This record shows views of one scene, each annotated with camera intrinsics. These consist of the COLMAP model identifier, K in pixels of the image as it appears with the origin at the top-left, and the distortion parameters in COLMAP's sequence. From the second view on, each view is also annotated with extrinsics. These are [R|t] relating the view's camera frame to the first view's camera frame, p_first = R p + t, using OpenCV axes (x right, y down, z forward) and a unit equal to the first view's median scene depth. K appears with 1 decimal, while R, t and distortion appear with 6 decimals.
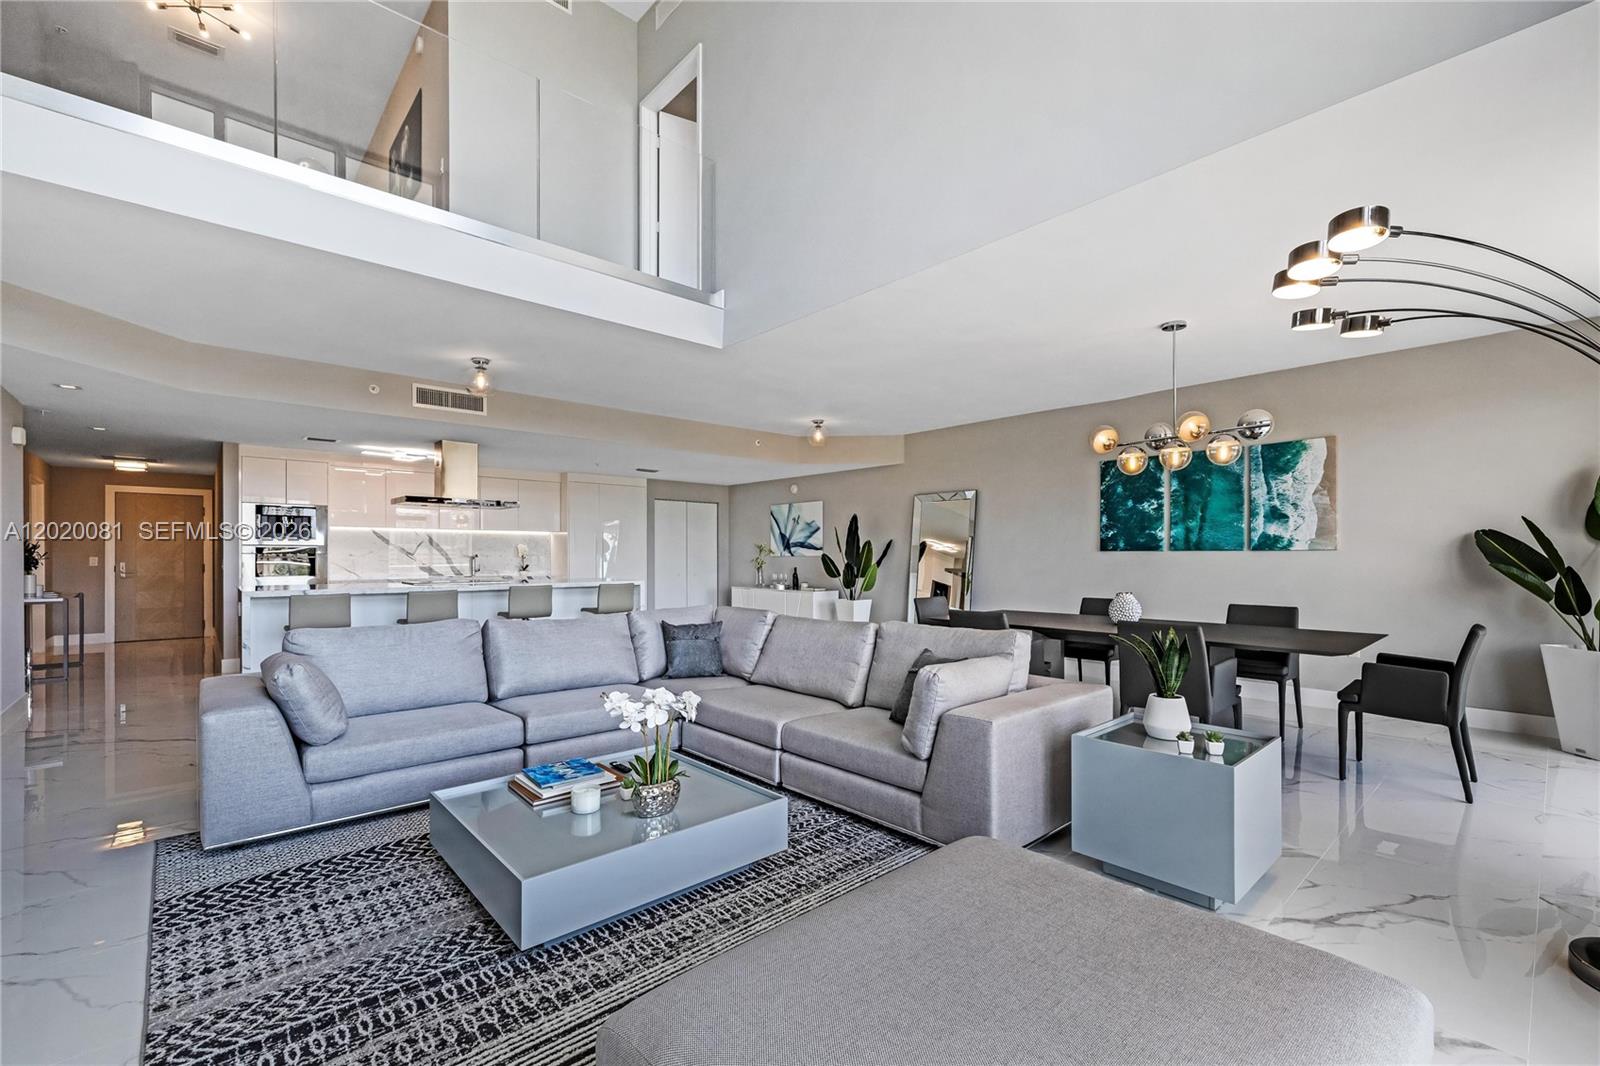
lens RADIAL K [[672.3, 0, 814.0], [0, 672.3, 556.1], [0, 0, 1]] dist [-0.004219, 0.001685]
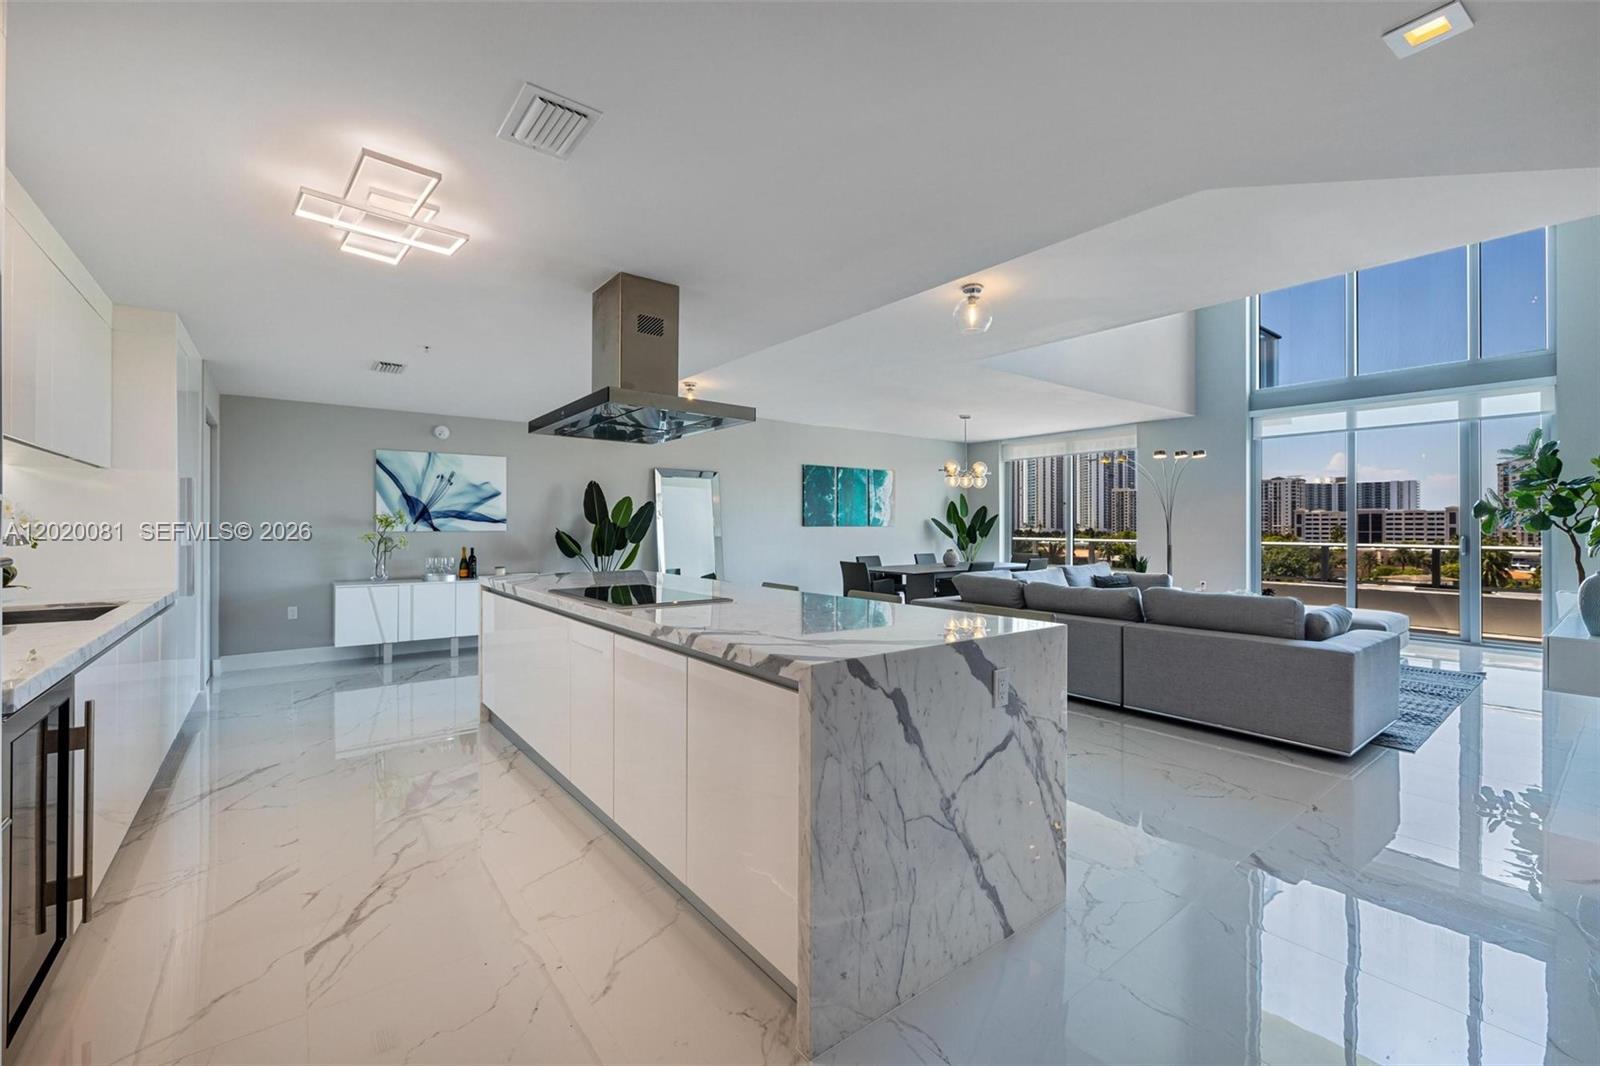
lens RADIAL K [[672.3, 0, 808.9], [0, 672.3, 520.7], [0, 0, 1]] dist [-0.004219, 0.001685]
pose [[0.070460, 0.006945, 0.997490, -1.127357], [-0.001091, 0.999976, -0.006885, -0.010252], [-0.997514, -0.000603, 0.070466, 0.971884]]
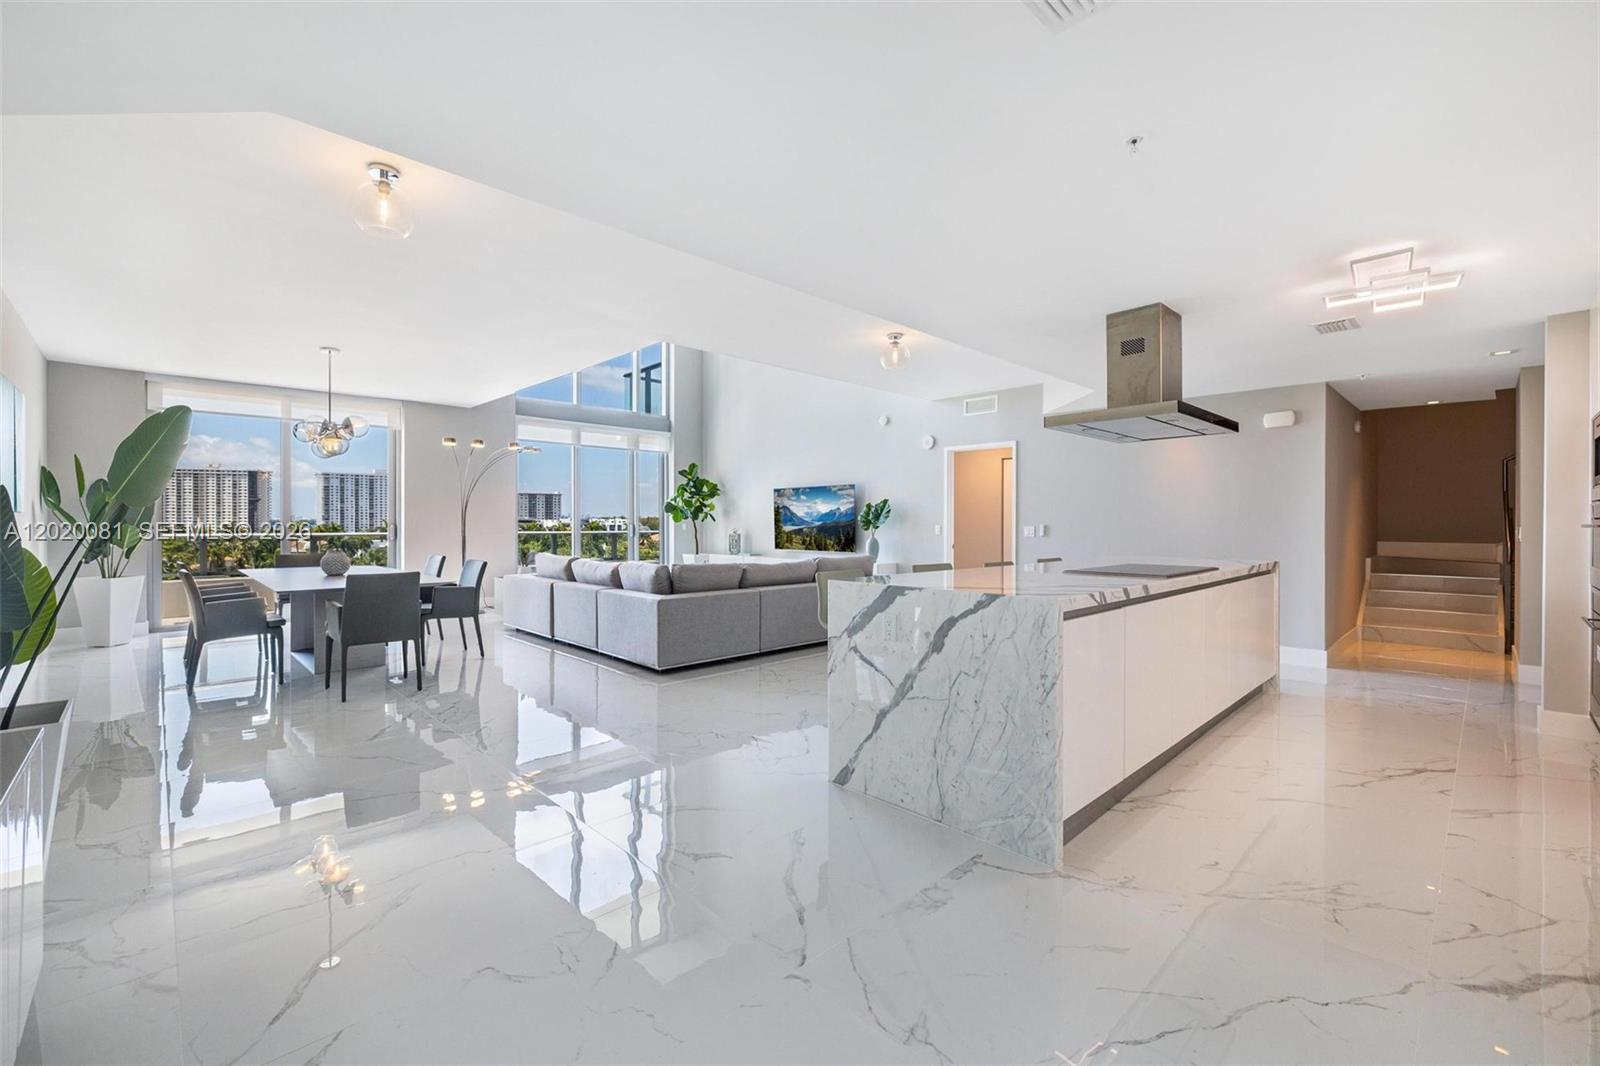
lens RADIAL K [[672.3, 0, 808.6], [0, 672.3, 524.7], [0, 0, 1]] dist [-0.004219, 0.001685]
pose [[-0.999096, -0.003871, -0.042335, -0.276288], [-0.004002, 0.999987, 0.003026, 0.001172], [0.042322, 0.003193, -0.999099, 1.753912]]
